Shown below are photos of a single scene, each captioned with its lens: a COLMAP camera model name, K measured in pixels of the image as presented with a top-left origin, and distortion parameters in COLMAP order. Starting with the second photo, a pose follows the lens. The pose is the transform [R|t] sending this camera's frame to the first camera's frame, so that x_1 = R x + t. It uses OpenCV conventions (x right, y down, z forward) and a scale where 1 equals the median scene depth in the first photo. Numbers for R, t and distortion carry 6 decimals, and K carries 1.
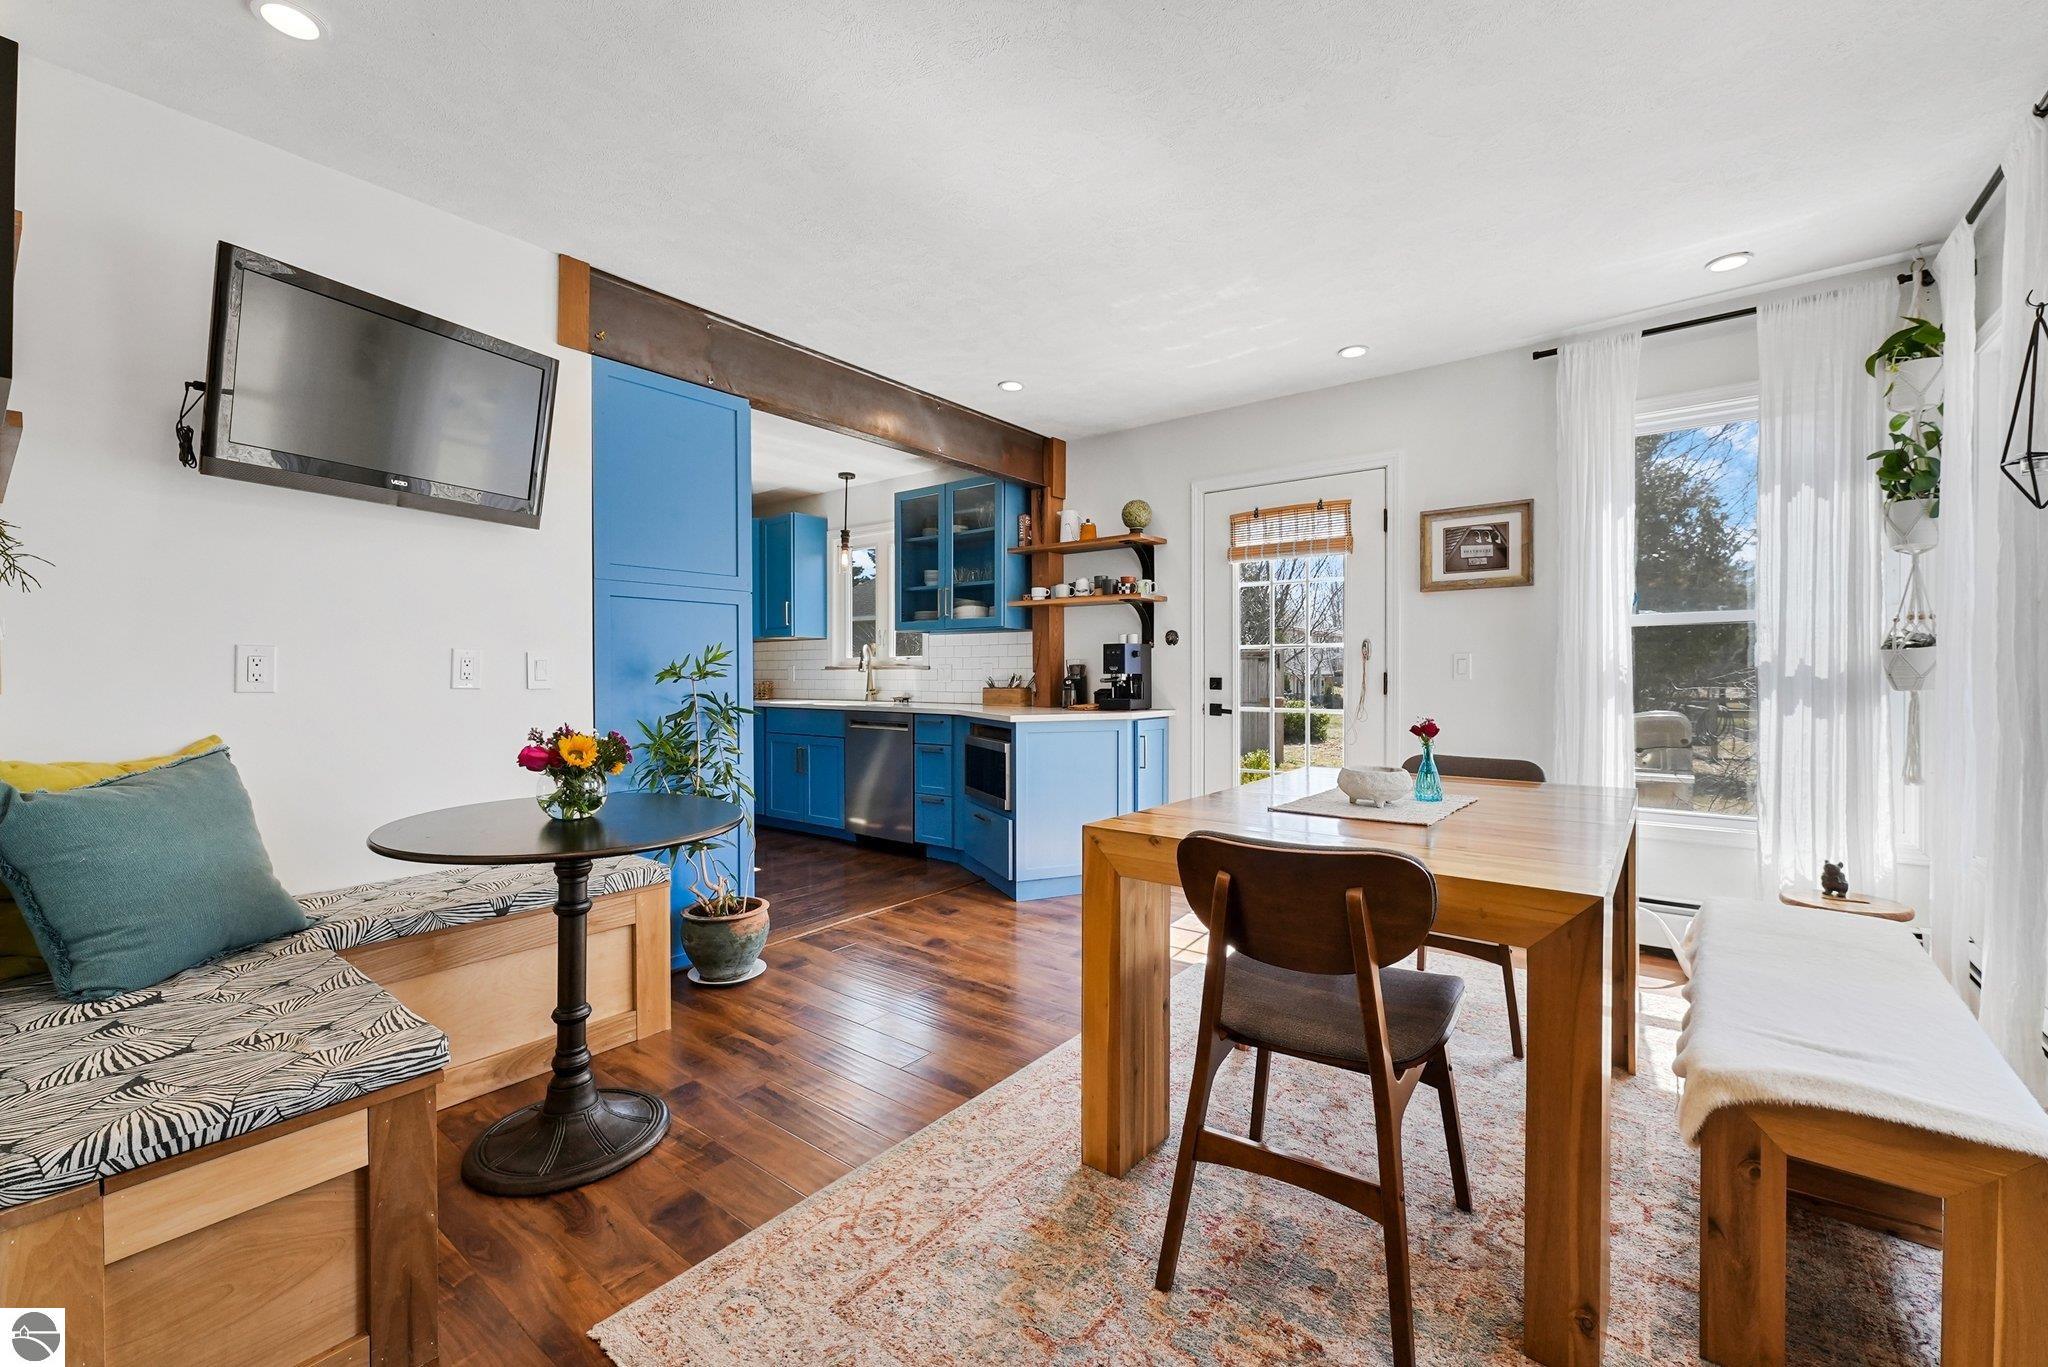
lens RADIAL K [[832.8, 0, 1033.2], [0, 832.8, 677.0], [0, 0, 1]] dist [0.003439, 0.000304]
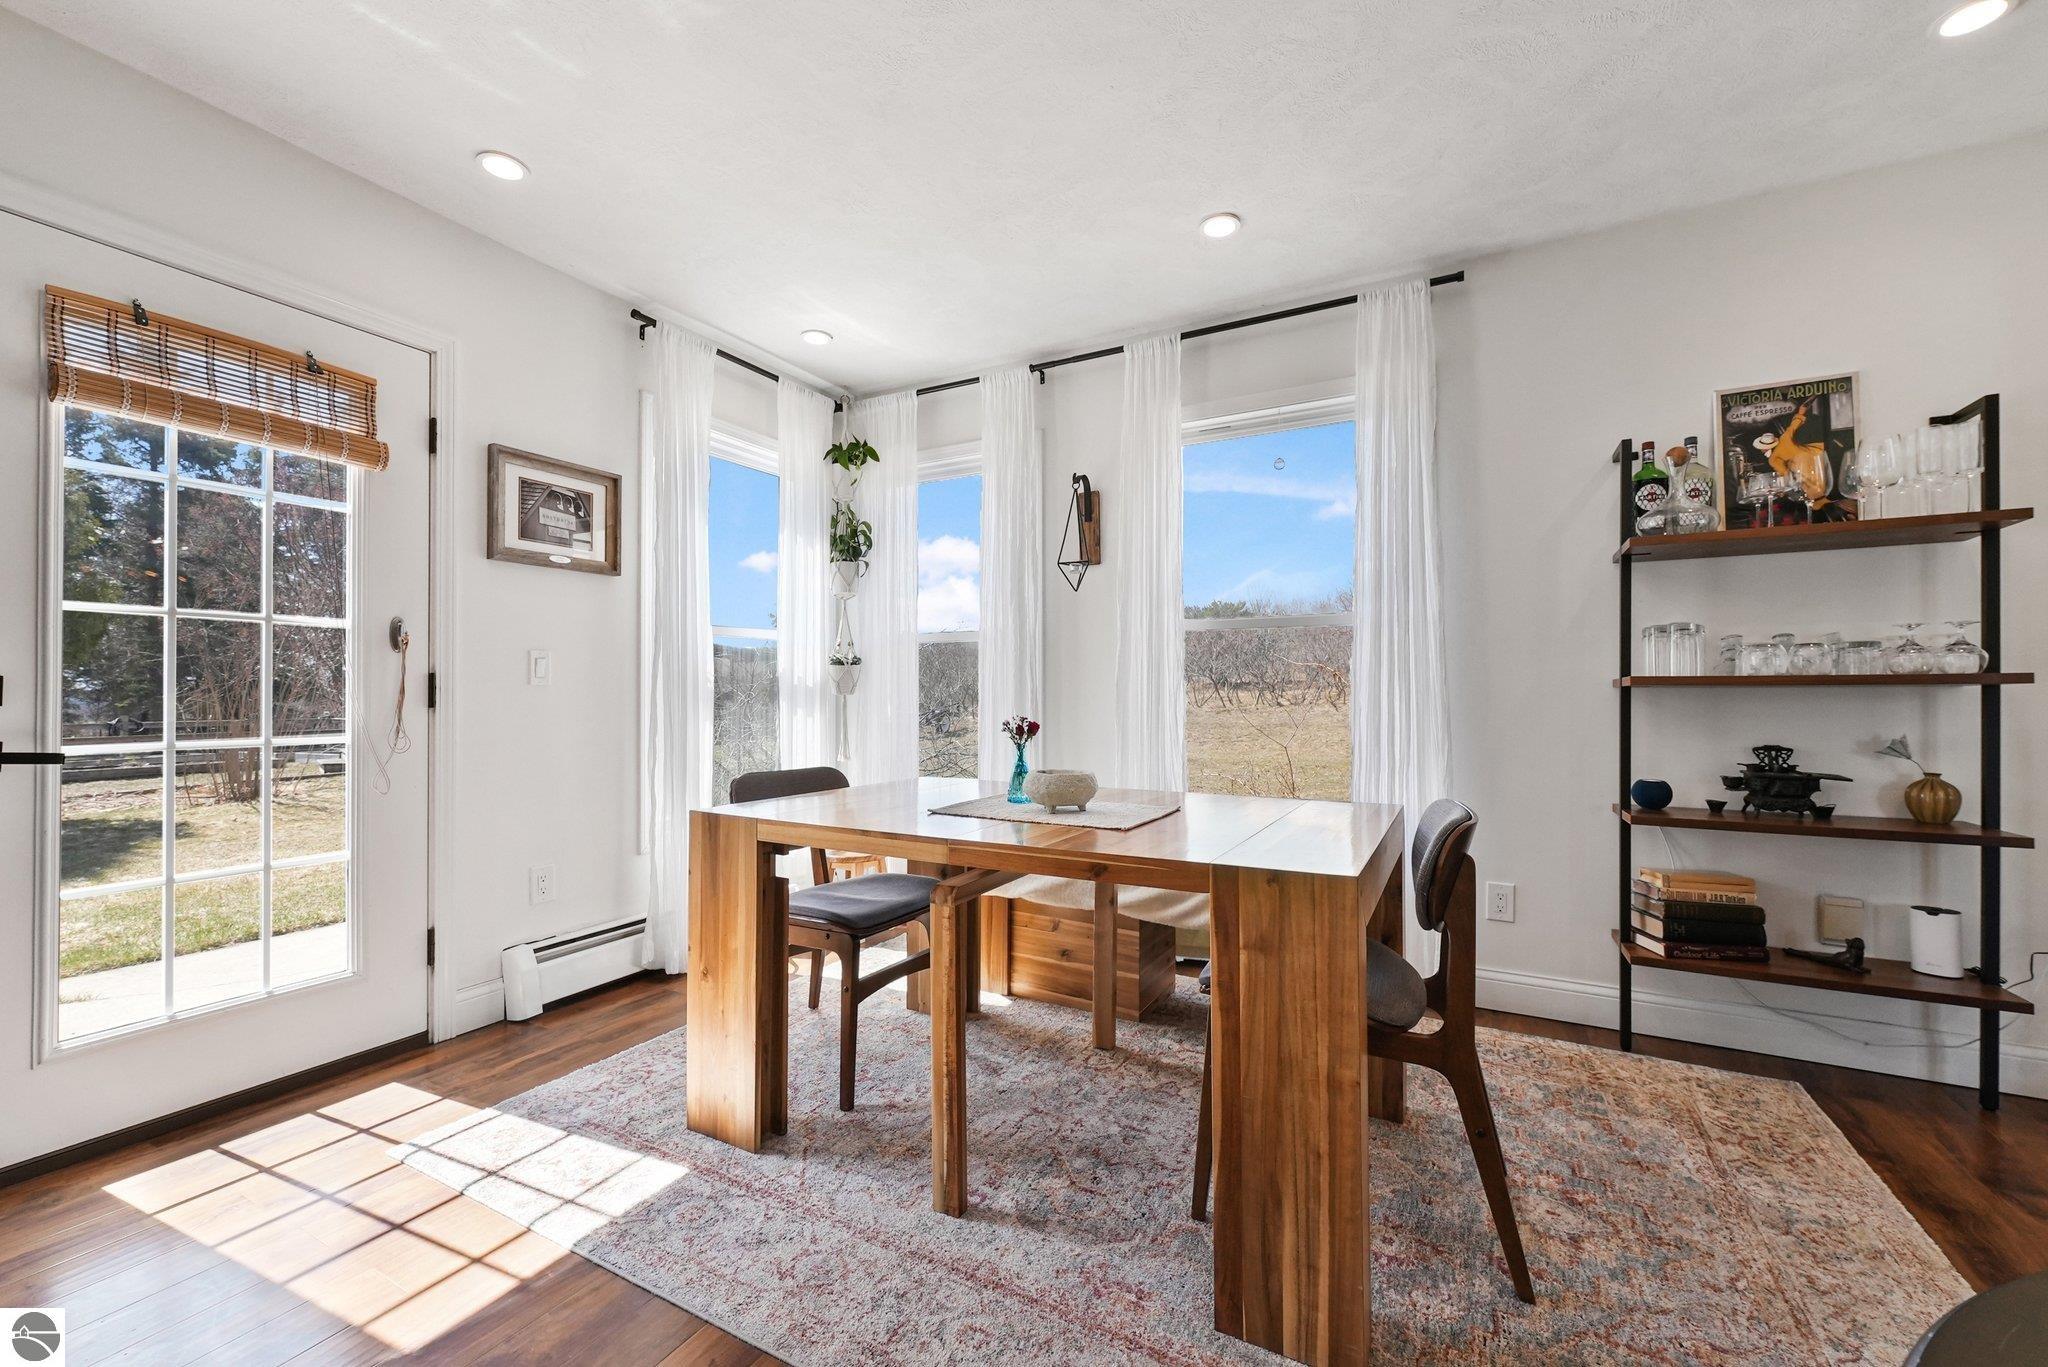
lens RADIAL K [[832.8, 0, 1032.5], [0, 832.8, 680.2], [0, 0, 1]] dist [0.003439, 0.000304]
pose [[-0.162297, 0.021107, 0.986516, -0.256094], [0.004479, 0.999777, -0.020654, 0.014300], [-0.986732, 0.001066, -0.162355, 0.580217]]
